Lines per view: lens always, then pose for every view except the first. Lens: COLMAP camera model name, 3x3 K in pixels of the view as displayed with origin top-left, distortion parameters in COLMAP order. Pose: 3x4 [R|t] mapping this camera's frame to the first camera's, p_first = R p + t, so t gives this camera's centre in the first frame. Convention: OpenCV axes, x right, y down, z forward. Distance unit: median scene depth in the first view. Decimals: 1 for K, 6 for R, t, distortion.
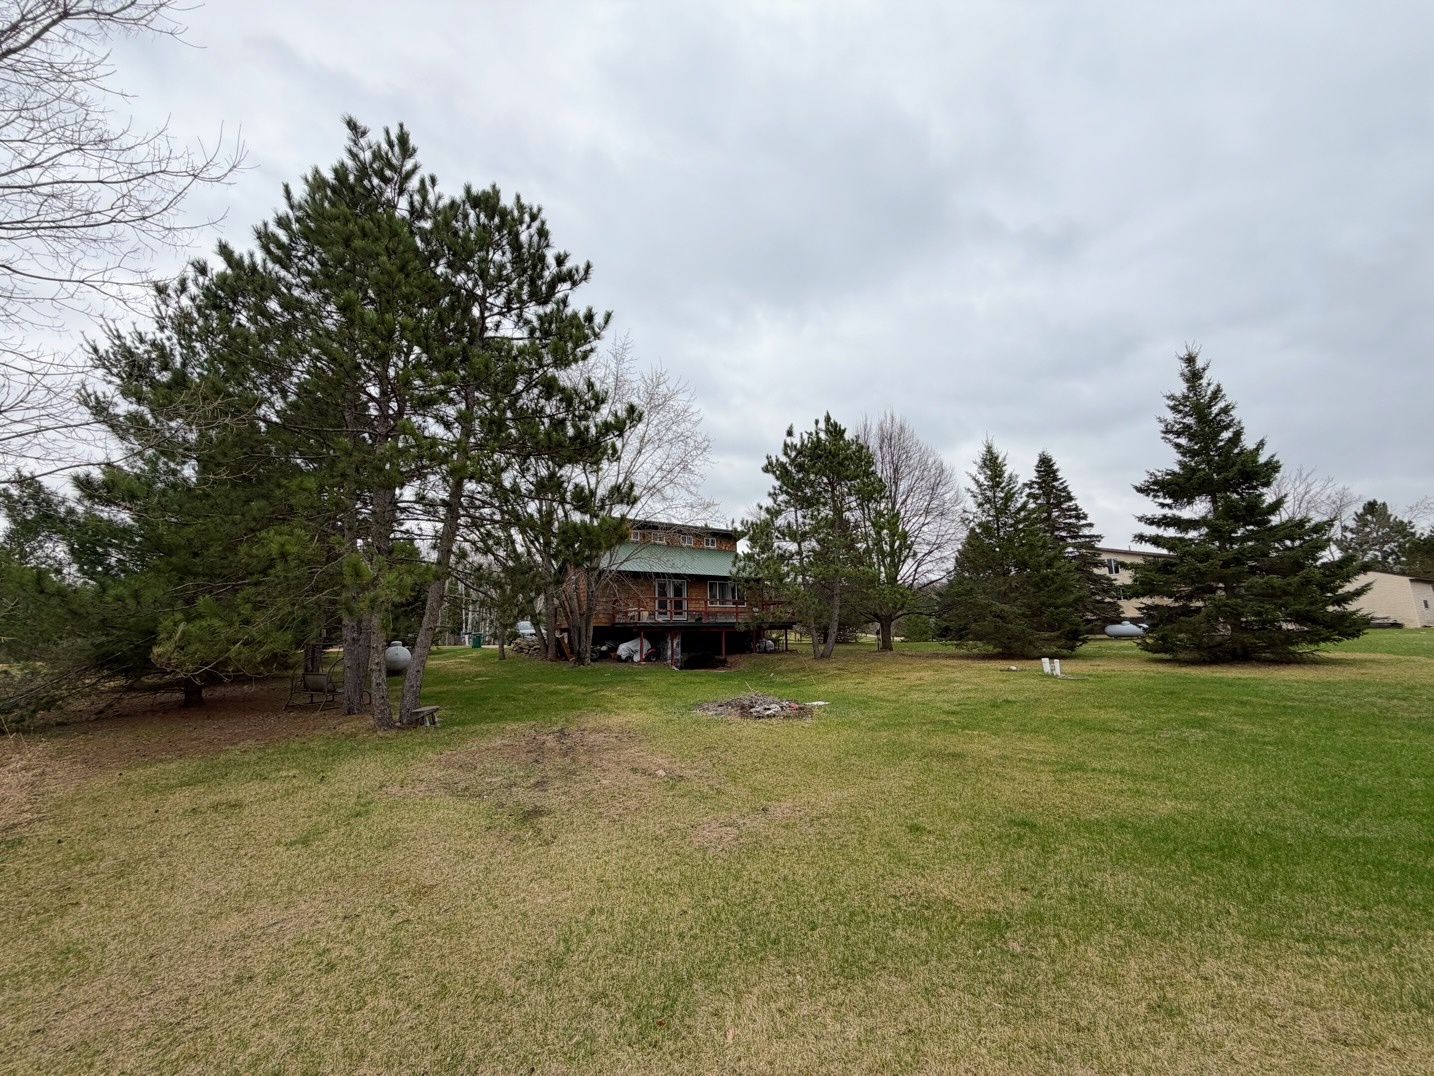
lens RADIAL K [[569.8, 0, 711.9], [0, 569.8, 539.1], [0, 0, 1]] dist [-0.002585, 0.000486]
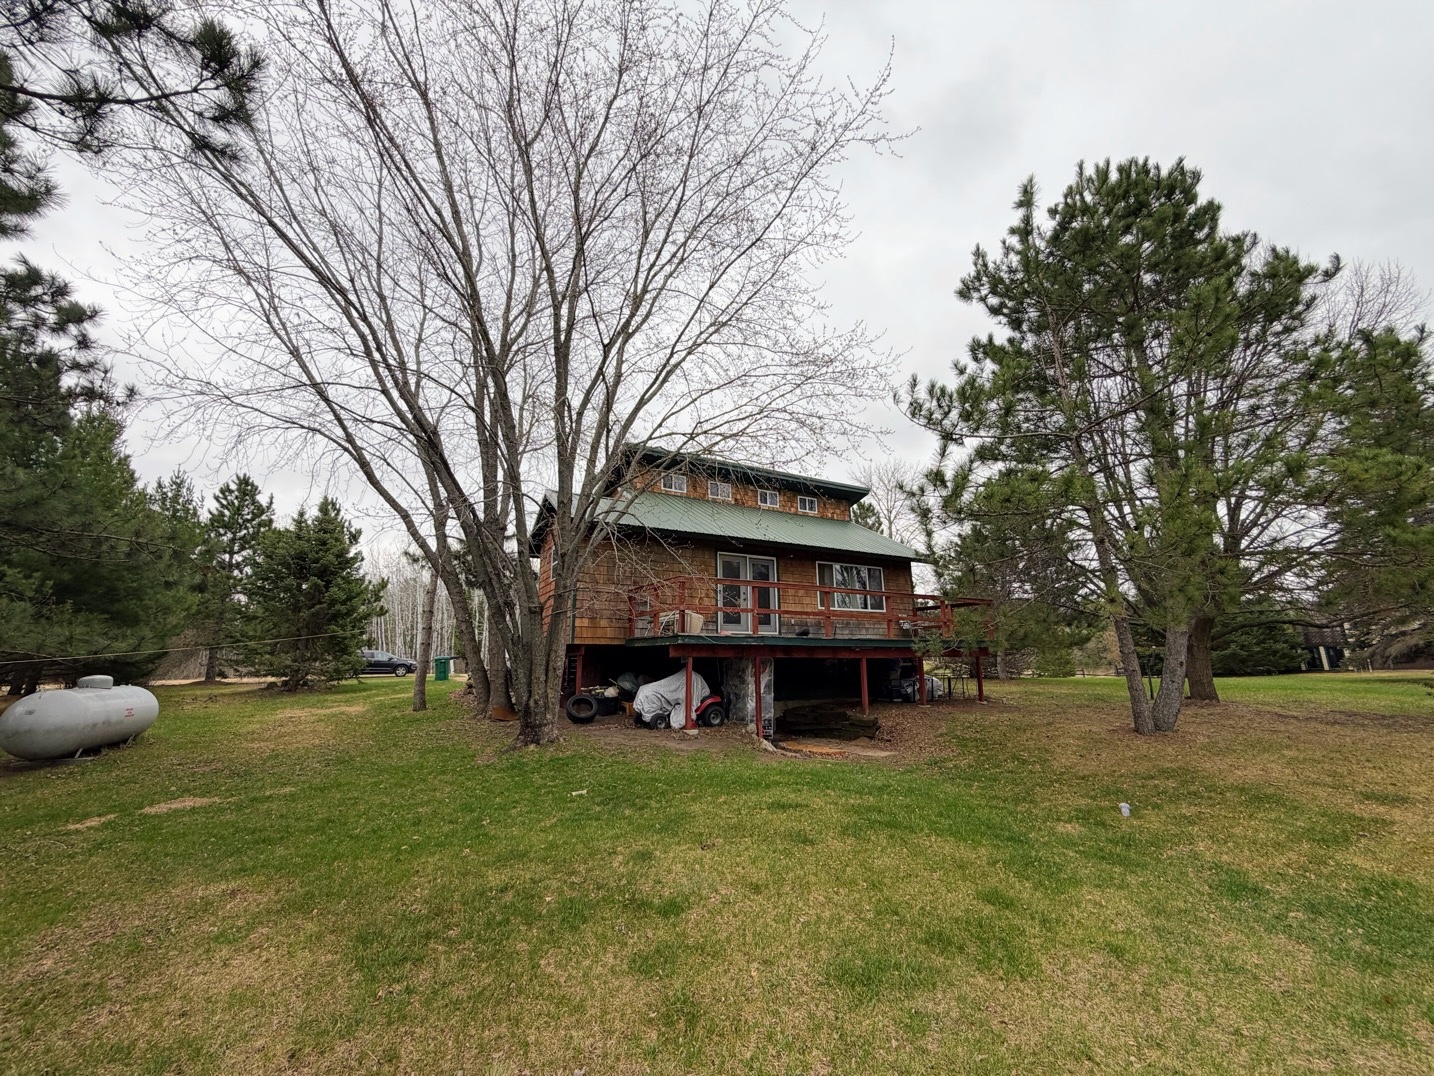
lens RADIAL K [[569.8, 0, 711.9], [0, 569.8, 539.1], [0, 0, 1]] dist [-0.002585, 0.000486]
pose [[0.995825, -0.009426, -0.090797, -0.061751], [0.005464, 0.999026, -0.043794, 0.086240], [0.091121, 0.043115, 0.994906, 0.534139]]
